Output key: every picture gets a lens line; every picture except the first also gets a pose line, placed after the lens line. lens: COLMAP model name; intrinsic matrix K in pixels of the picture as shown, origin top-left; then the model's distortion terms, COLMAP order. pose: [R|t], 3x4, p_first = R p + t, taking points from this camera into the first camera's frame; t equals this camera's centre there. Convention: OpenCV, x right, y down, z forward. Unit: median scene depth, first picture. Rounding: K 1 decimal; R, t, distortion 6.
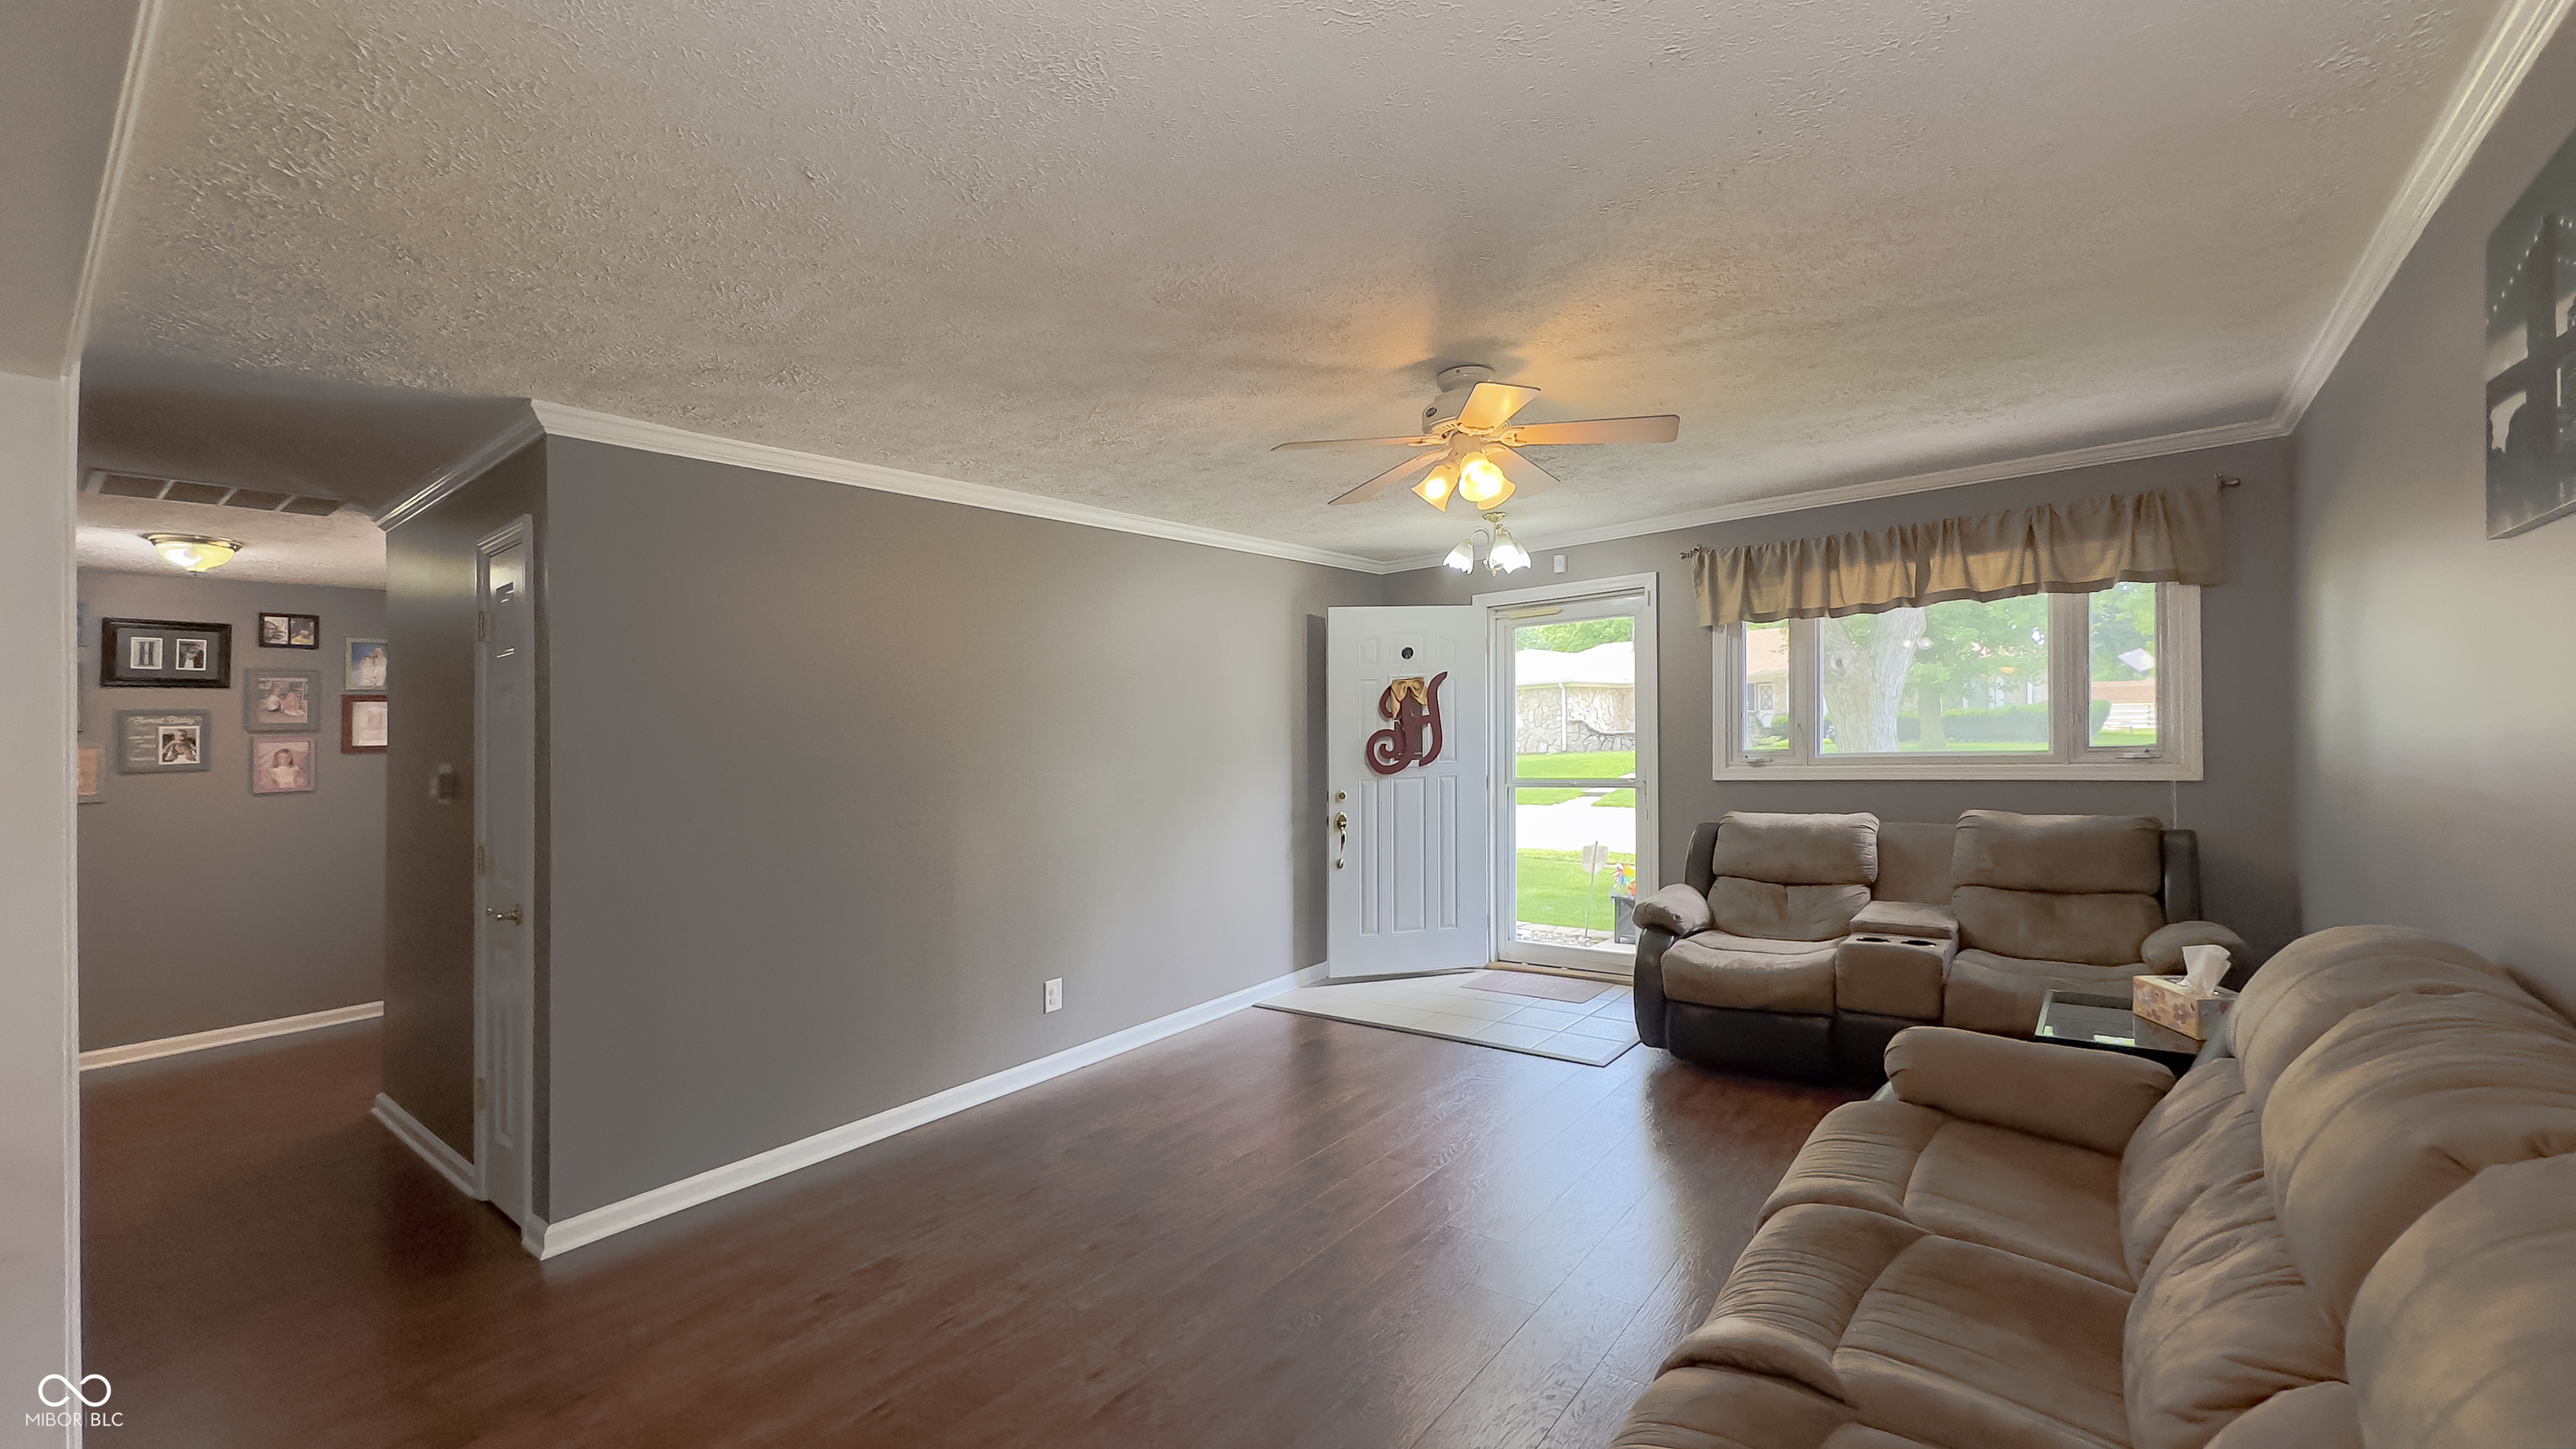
lens RADIAL K [[1033.5, 0, 1296.4], [0, 1033.5, 705.7], [0, 0, 1]] dist [-0.002763, 0.001105]
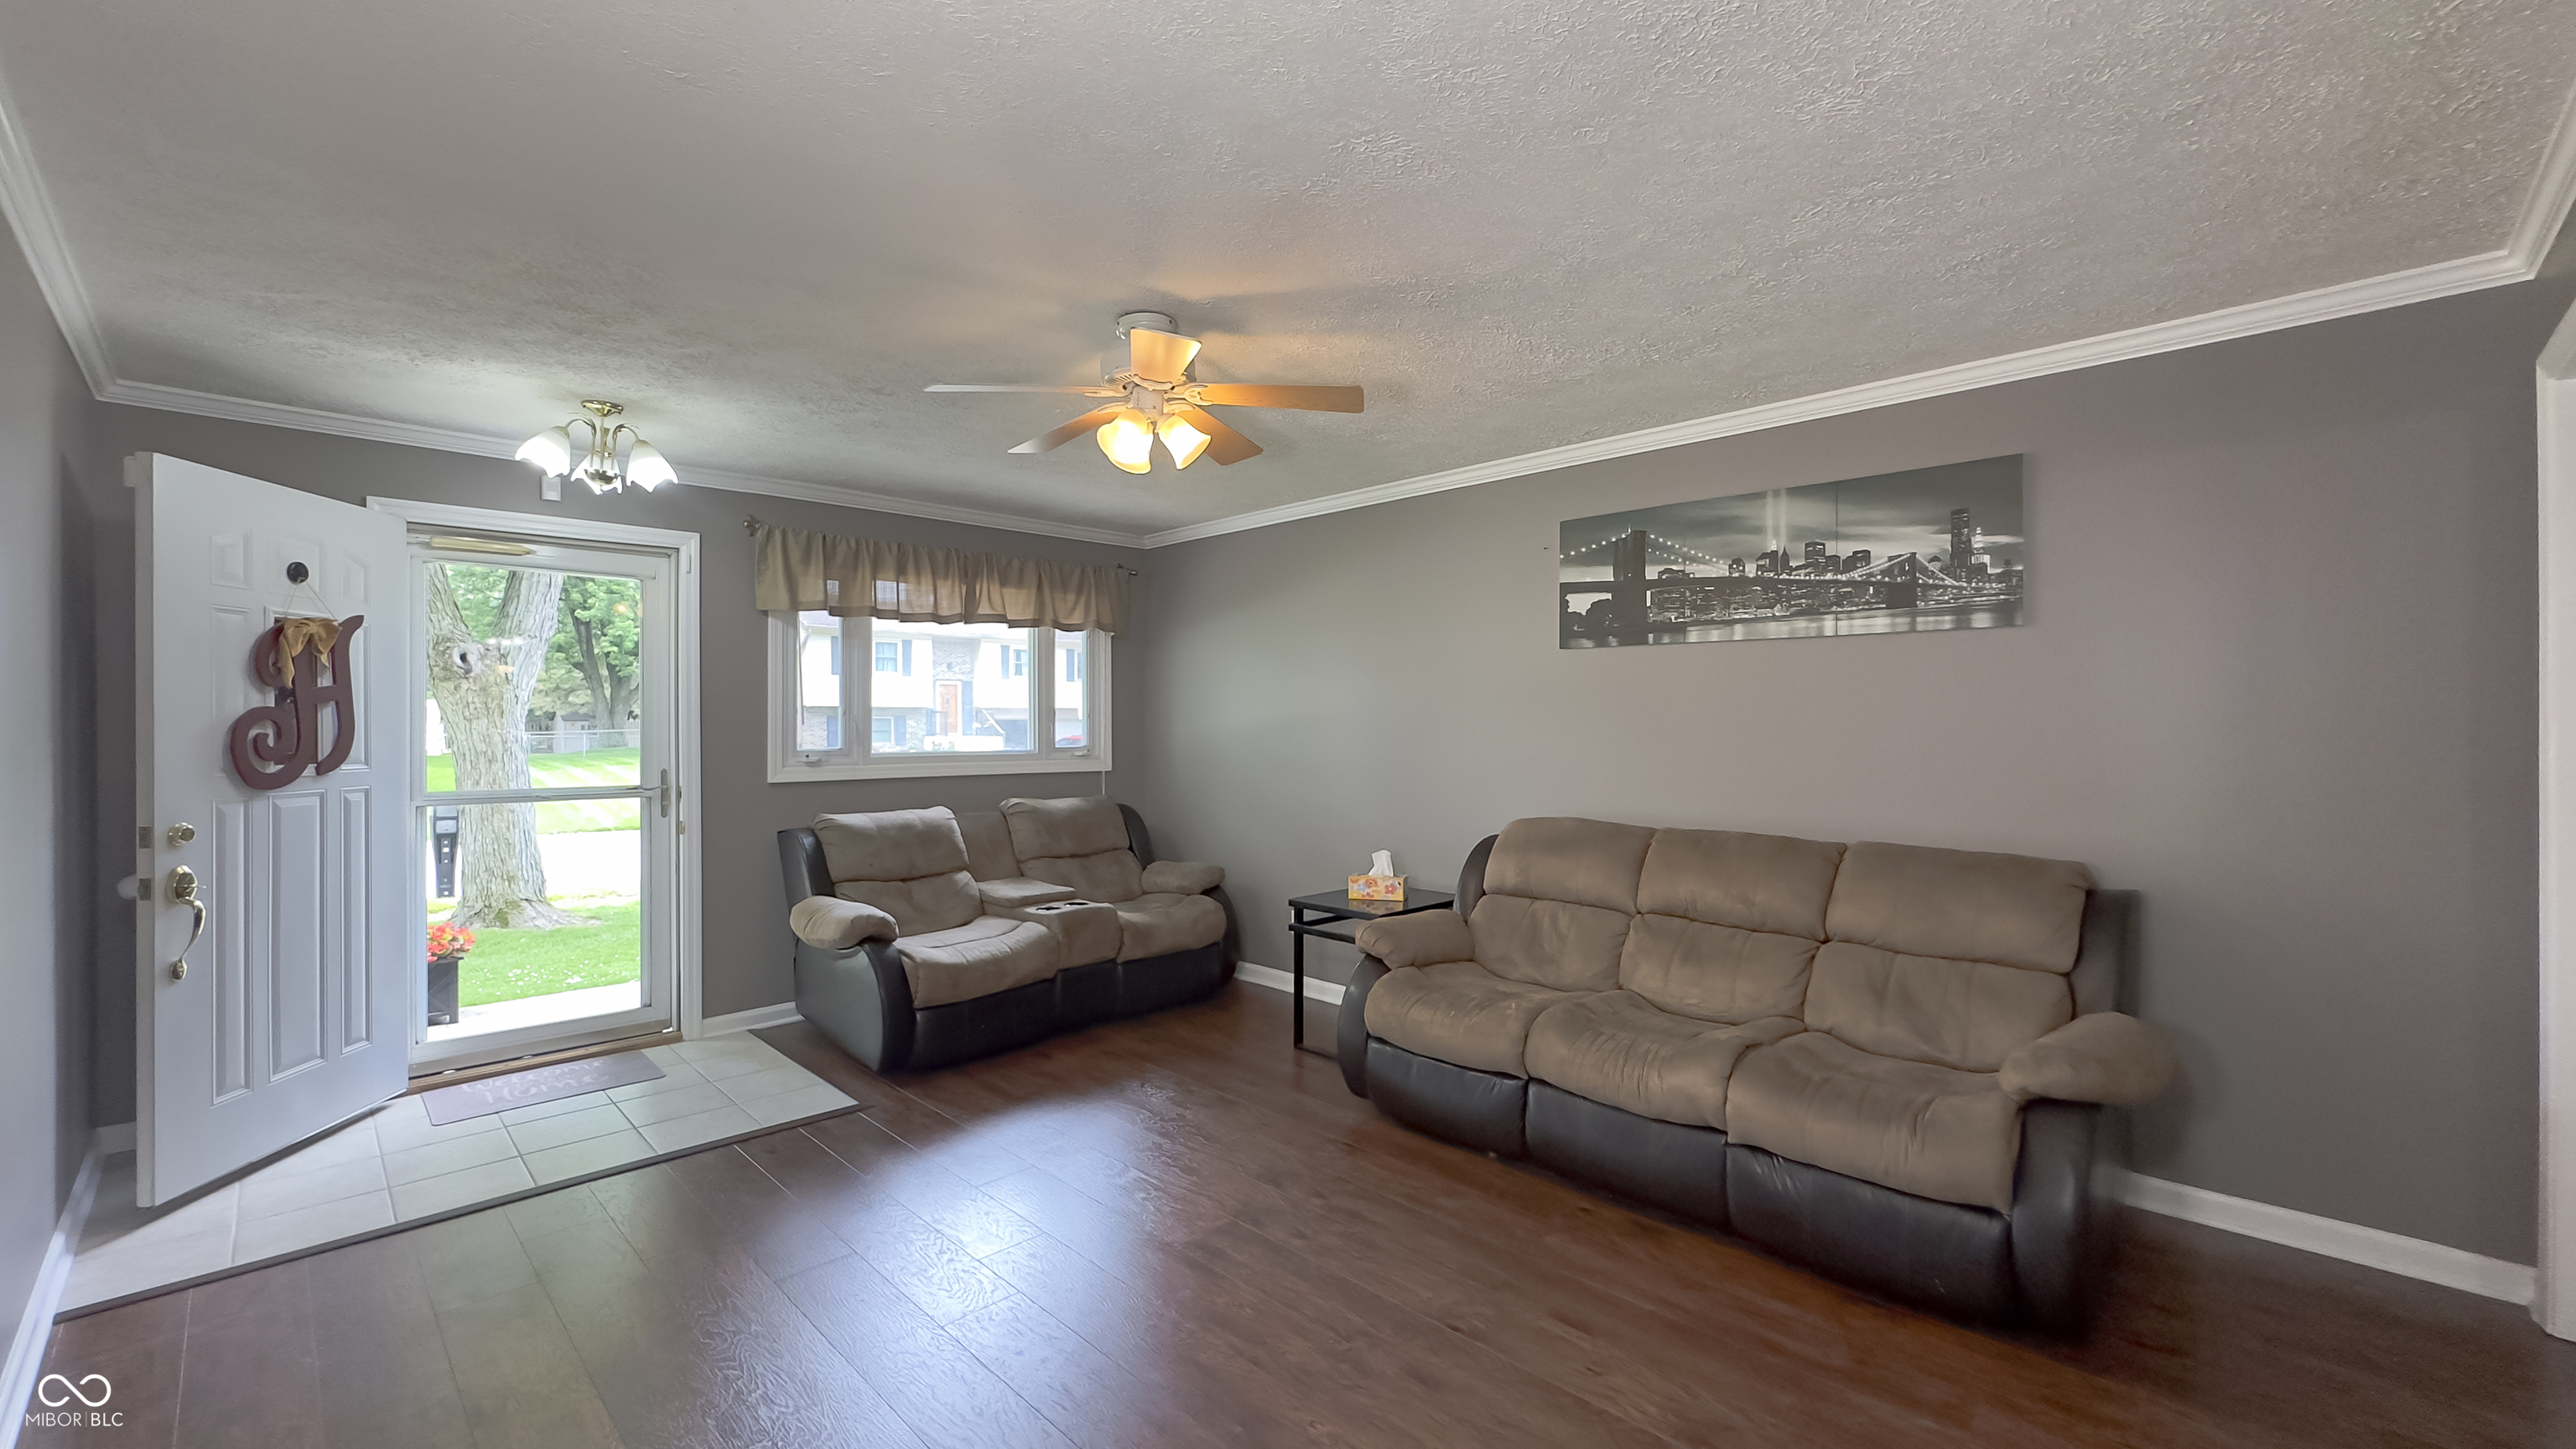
lens RADIAL K [[1033.5, 0, 1288.1], [0, 1033.5, 735.3], [0, 0, 1]] dist [-0.002763, 0.001105]
pose [[0.129019, 0.024998, 0.991327, -0.419508], [-0.031193, 0.999290, -0.021139, 0.035336], [-0.991151, -0.028195, 0.129707, 0.435025]]
